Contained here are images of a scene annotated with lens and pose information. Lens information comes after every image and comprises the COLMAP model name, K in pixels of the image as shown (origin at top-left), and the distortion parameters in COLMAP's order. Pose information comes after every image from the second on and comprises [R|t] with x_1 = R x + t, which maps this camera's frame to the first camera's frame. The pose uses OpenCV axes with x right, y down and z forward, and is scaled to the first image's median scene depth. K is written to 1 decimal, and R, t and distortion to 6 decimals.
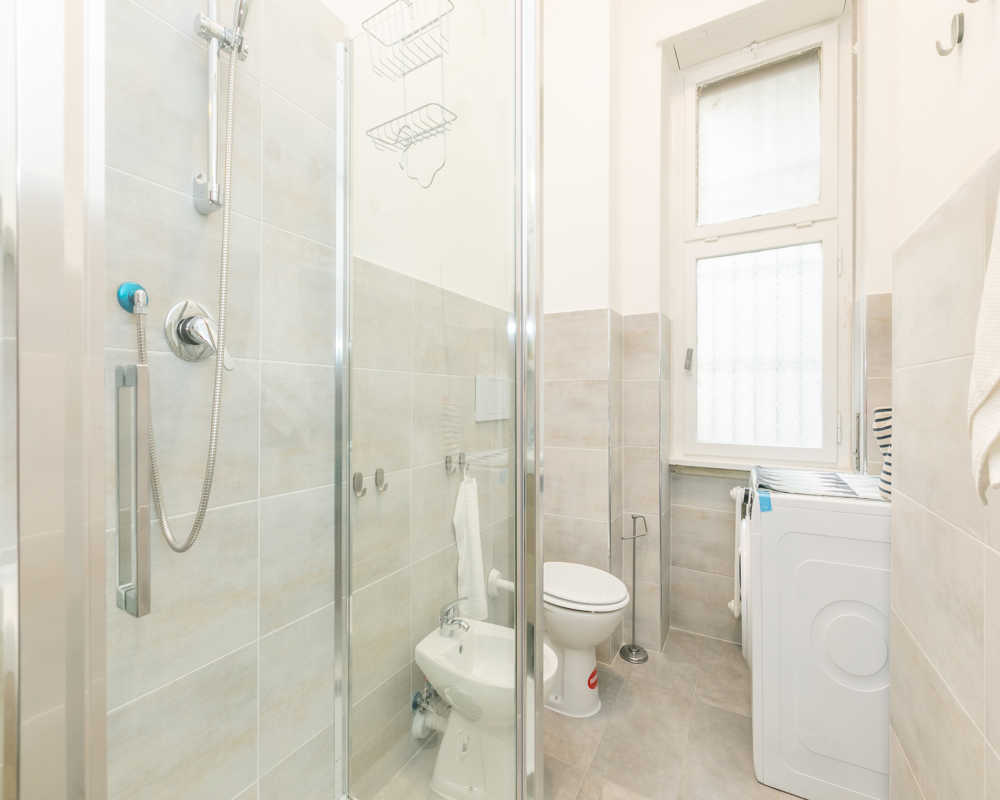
lens RADIAL K [[439.4, 0, 499.3], [0, 439.4, 397.7], [0, 0, 1]] dist [-0.001082, -0.000347]
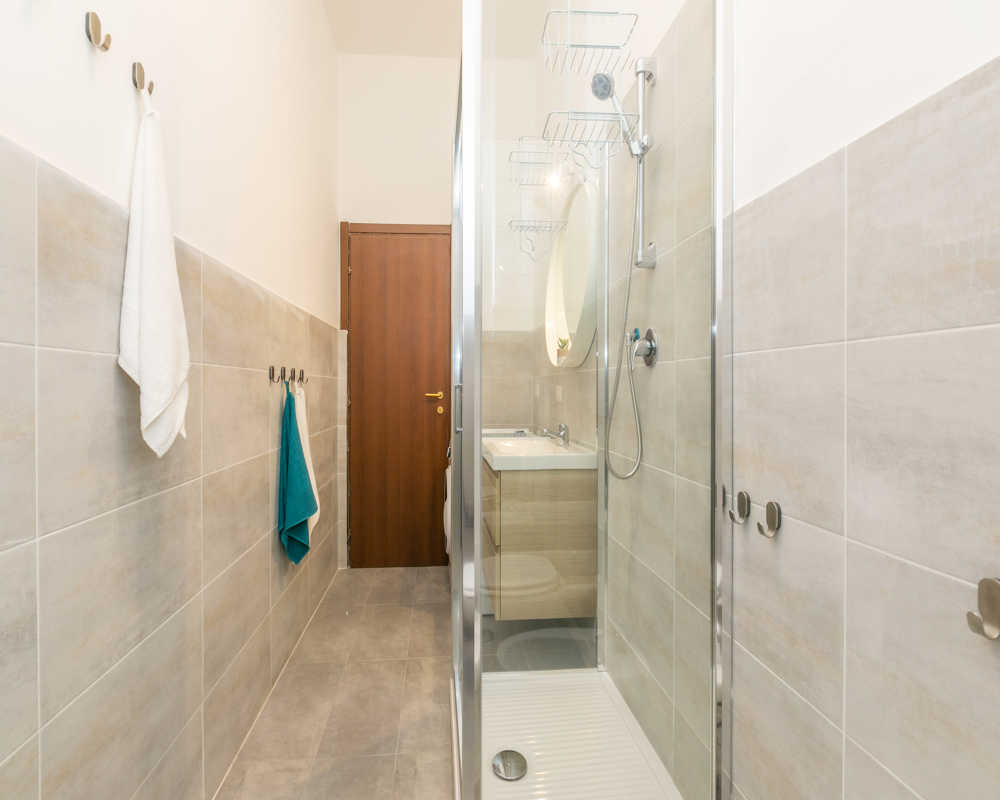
lens RADIAL K [[434.4, 0, 492.2], [0, 434.4, 392.3], [0, 0, 1]] dist [-0.000626, -0.000328]
pose [[-0.797425, 0.004988, -0.603398, 0.310580], [-0.000533, 0.999960, 0.008971, -0.003878], [0.603418, 0.007475, -0.797390, 0.890636]]
